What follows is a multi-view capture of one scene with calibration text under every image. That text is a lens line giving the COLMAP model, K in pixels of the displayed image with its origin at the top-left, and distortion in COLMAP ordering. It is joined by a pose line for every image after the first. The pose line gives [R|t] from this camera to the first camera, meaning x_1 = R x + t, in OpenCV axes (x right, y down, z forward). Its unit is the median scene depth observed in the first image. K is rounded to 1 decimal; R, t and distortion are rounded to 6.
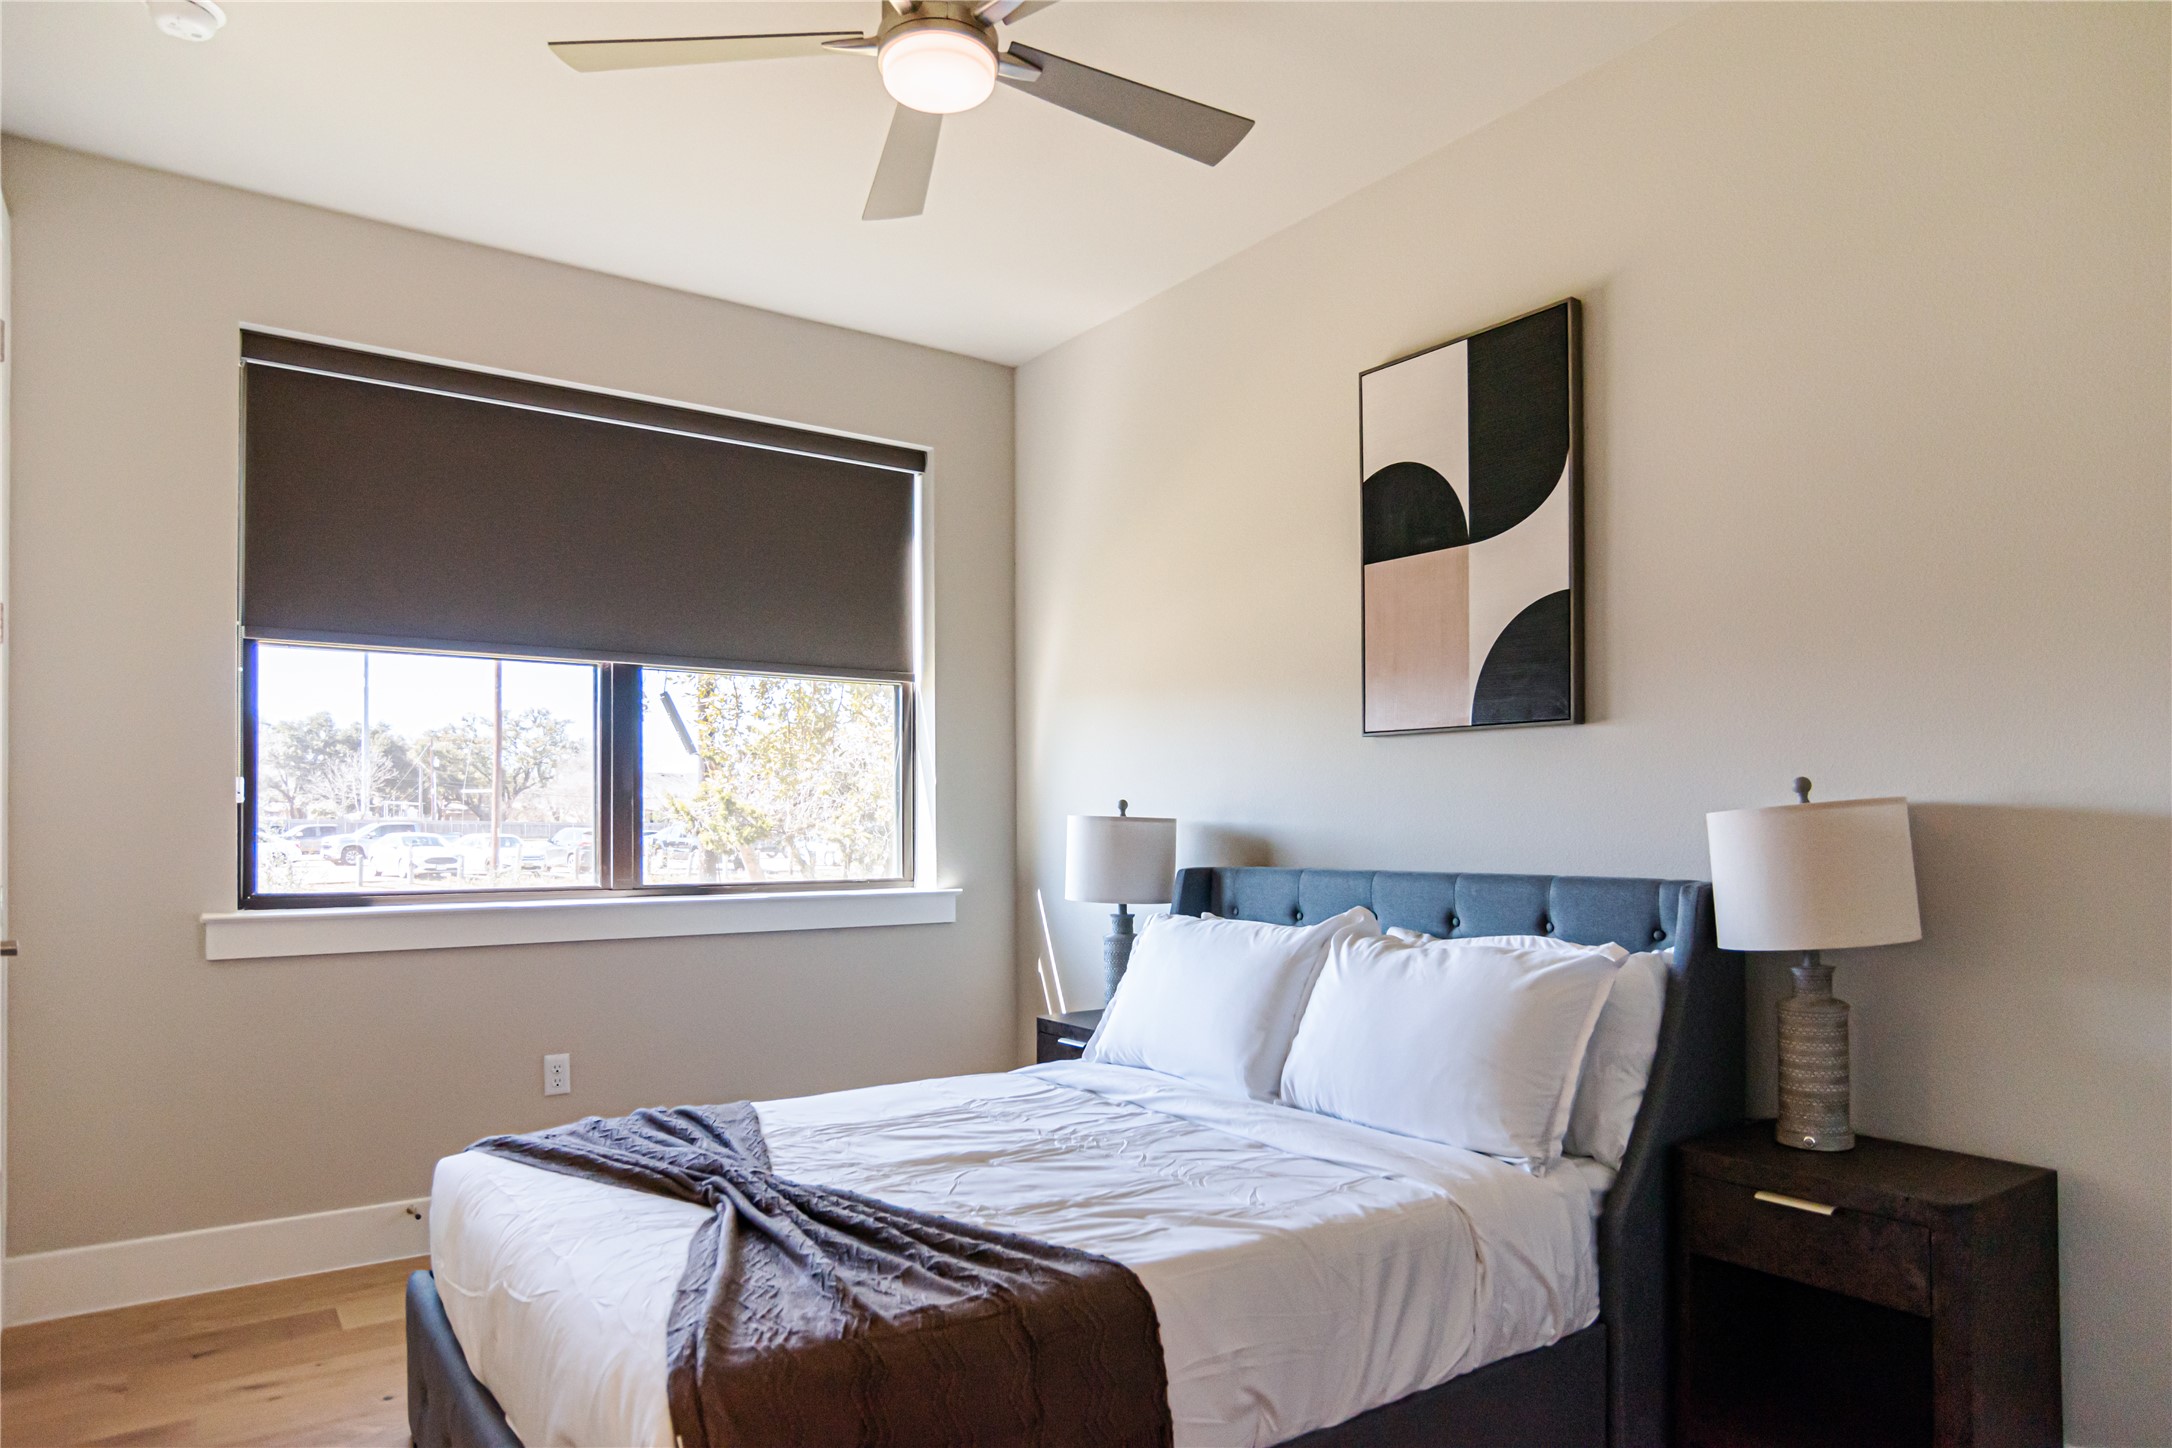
lens RADIAL K [[1326.2, 0, 1086.5], [0, 1326.2, 756.1], [0, 0, 1]] dist [-0.059600, 0.035253]
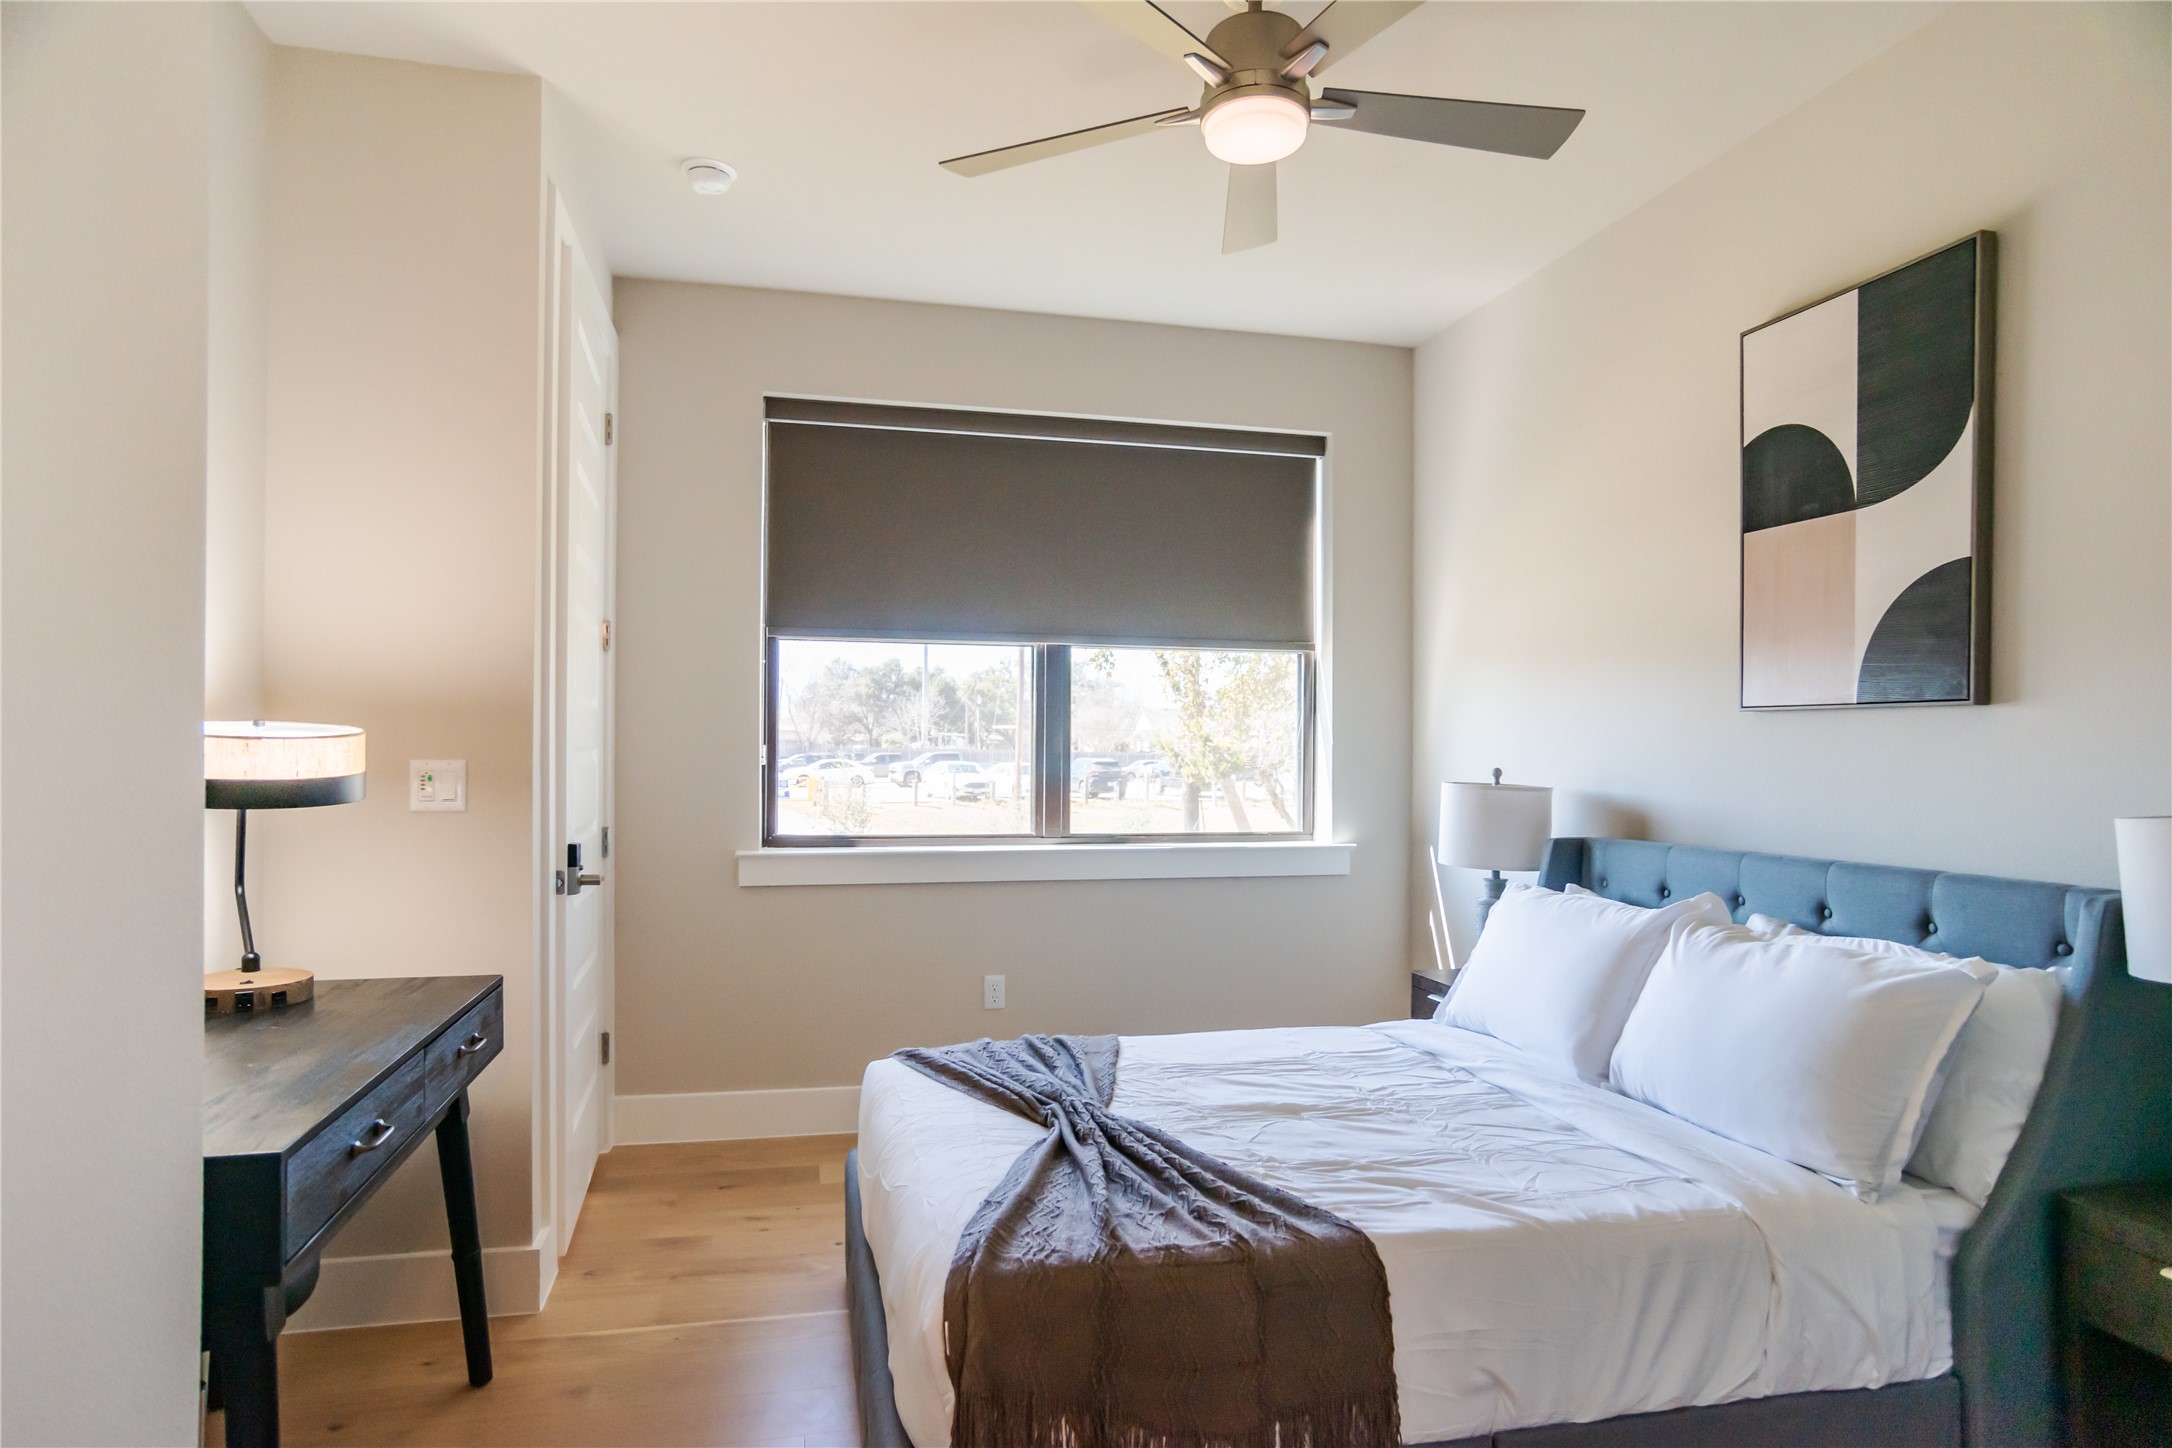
lens RADIAL K [[1252.0, 0, 1094.3], [0, 1252.0, 681.6], [0, 0, 1]] dist [-0.052315, 0.043328]
pose [[0.924277, -0.007401, -0.381650, 0.134575], [0.007920, 0.999969, -0.000210, -0.046038], [0.381639, -0.002829, 0.924307, -0.024569]]
